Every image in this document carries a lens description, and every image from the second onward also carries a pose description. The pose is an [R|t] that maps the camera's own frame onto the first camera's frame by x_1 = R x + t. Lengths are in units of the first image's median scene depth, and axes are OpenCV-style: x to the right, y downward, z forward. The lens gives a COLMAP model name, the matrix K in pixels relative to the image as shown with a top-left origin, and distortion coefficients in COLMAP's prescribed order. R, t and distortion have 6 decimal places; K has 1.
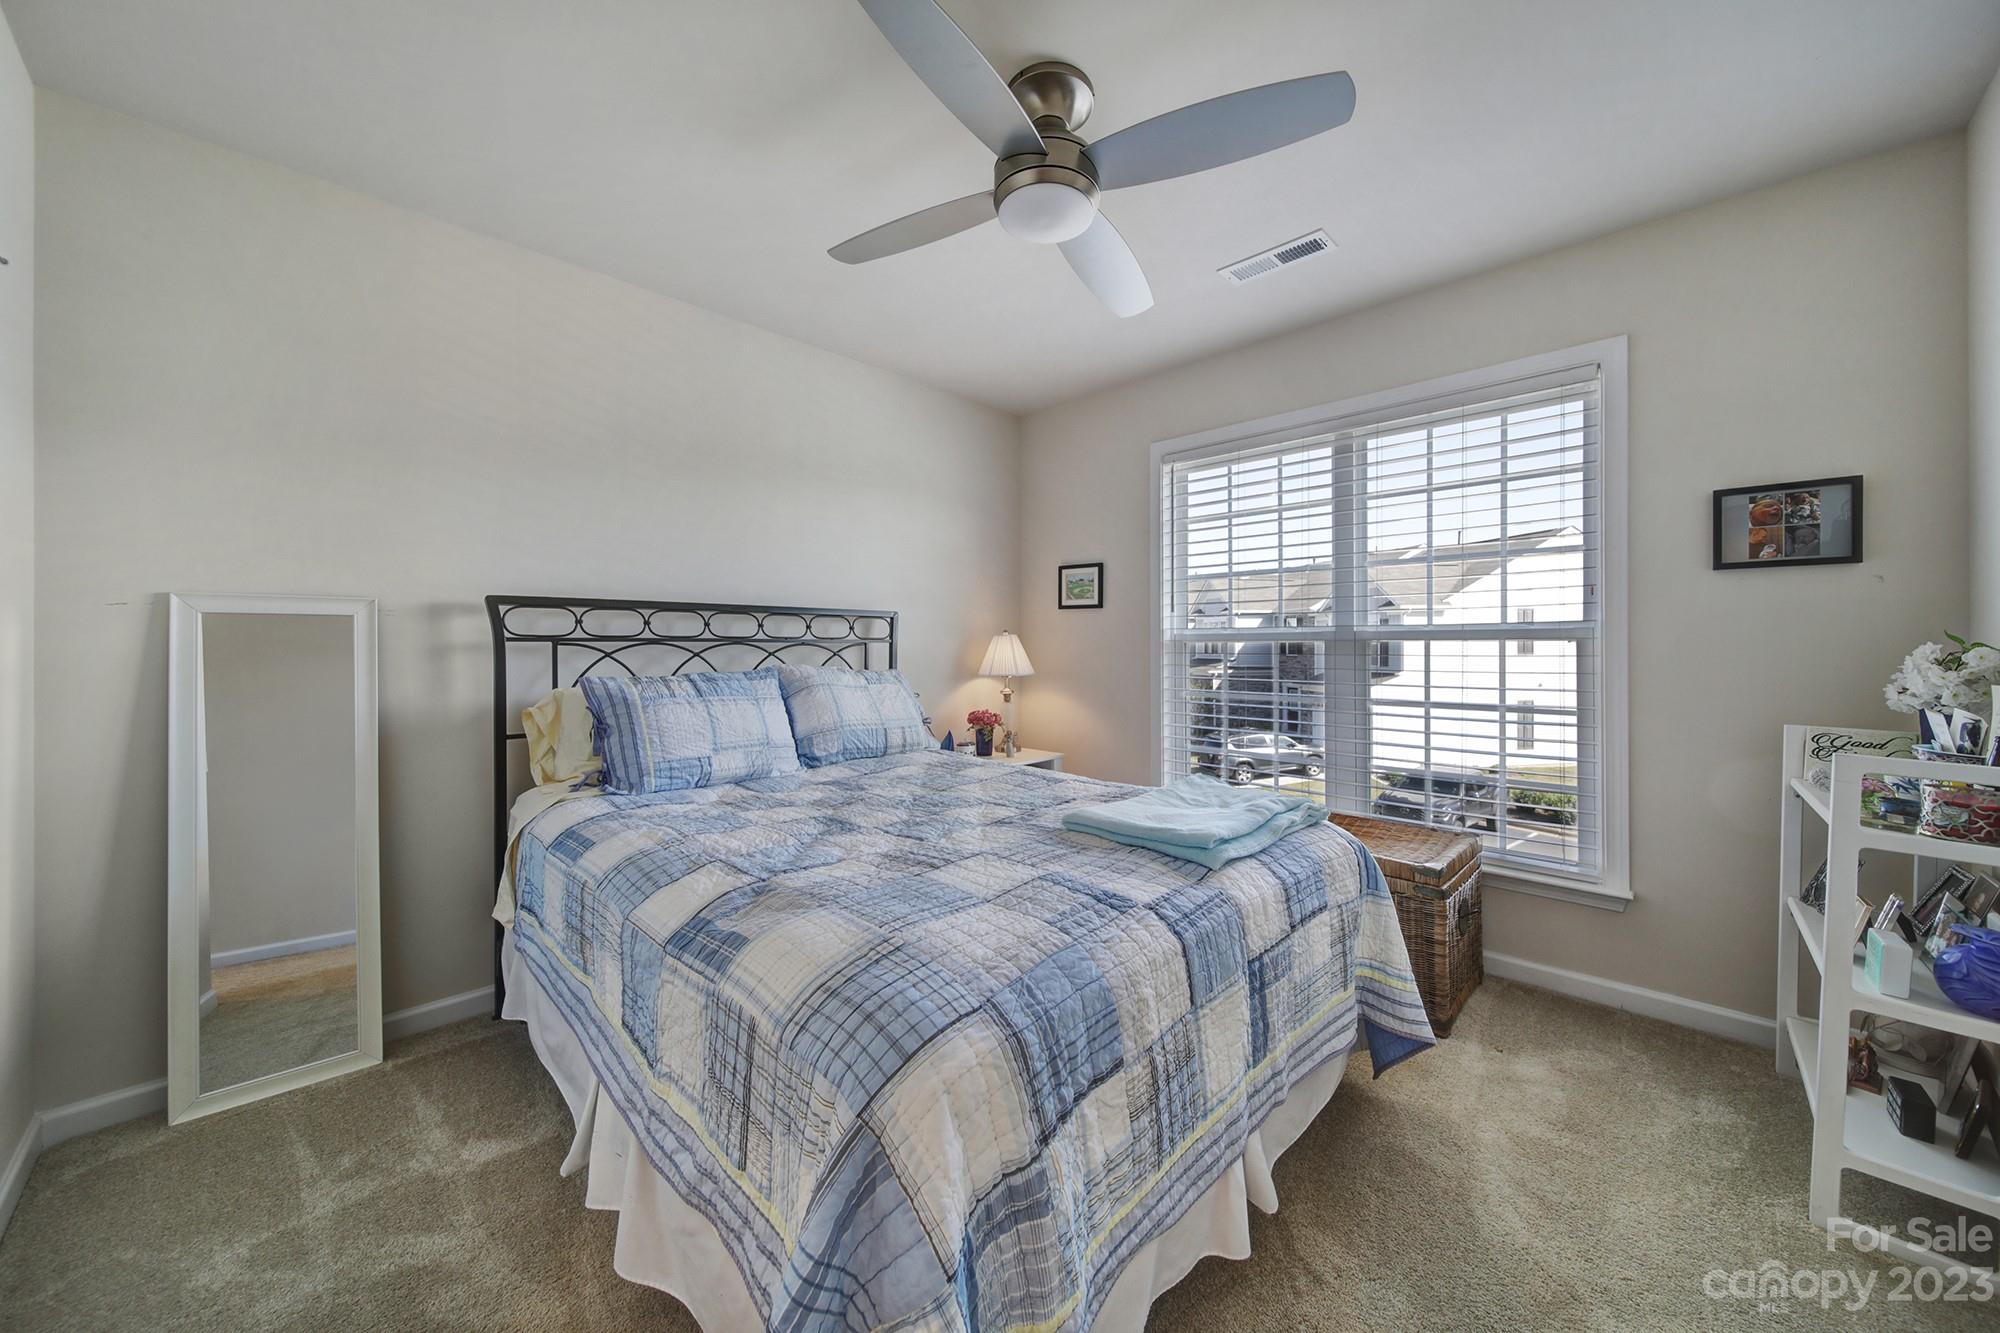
lens RADIAL K [[706.3, 0, 994.4], [0, 706.3, 651.1], [0, 0, 1]] dist [0.000007, 0.000005]
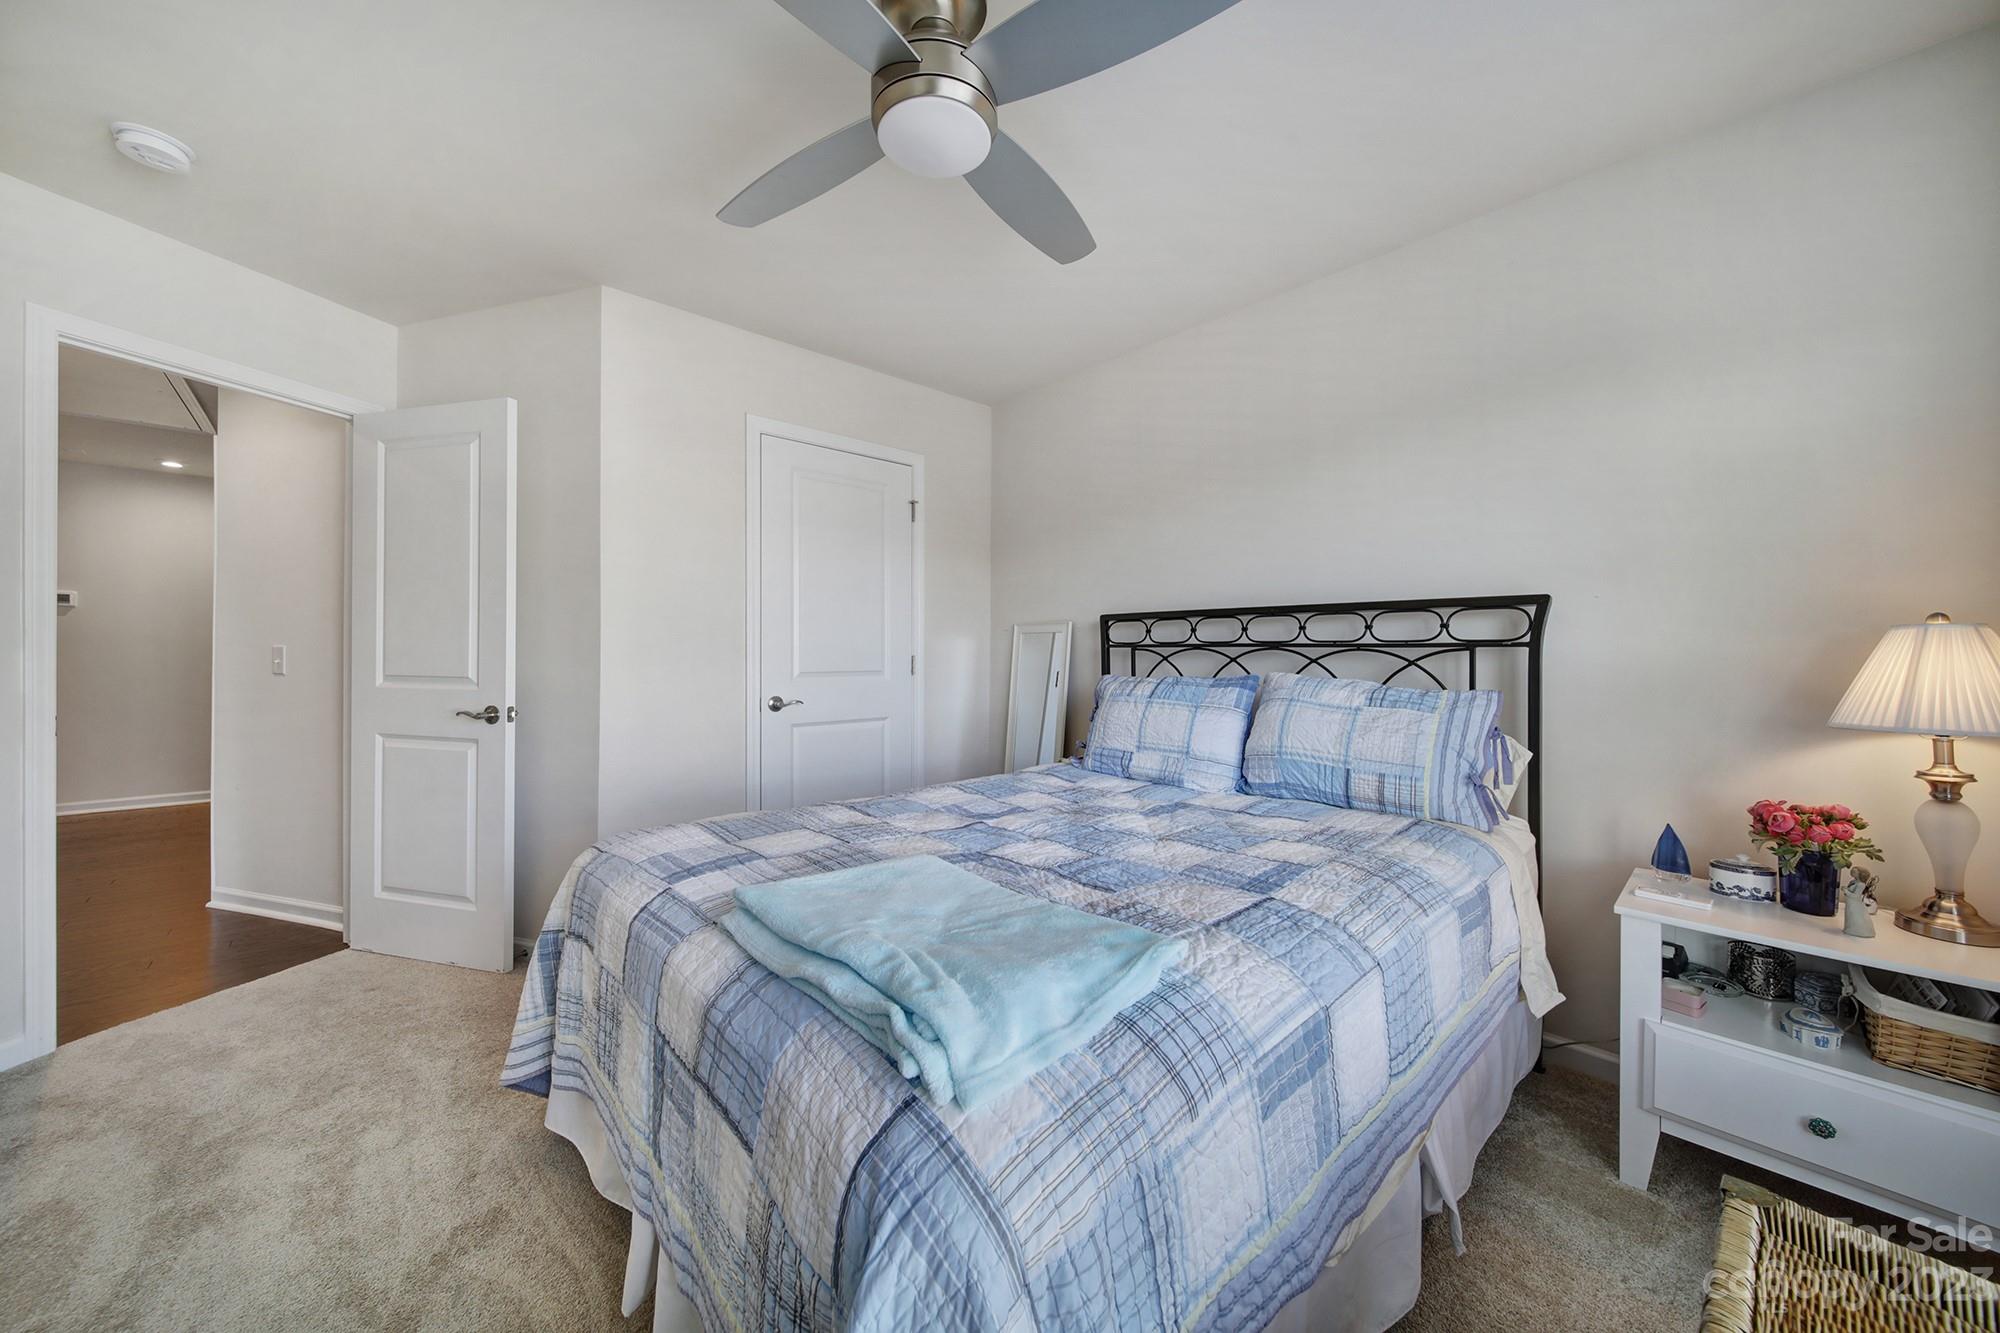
lens RADIAL K [[706.3, 0, 994.4], [0, 706.3, 651.1], [0, 0, 1]] dist [0.000007, 0.000005]
pose [[-0.072119, -0.001623, -0.997395, 0.611219], [-0.014306, 0.999897, -0.000592, -0.002204], [0.997293, 0.014226, -0.072135, 0.759477]]
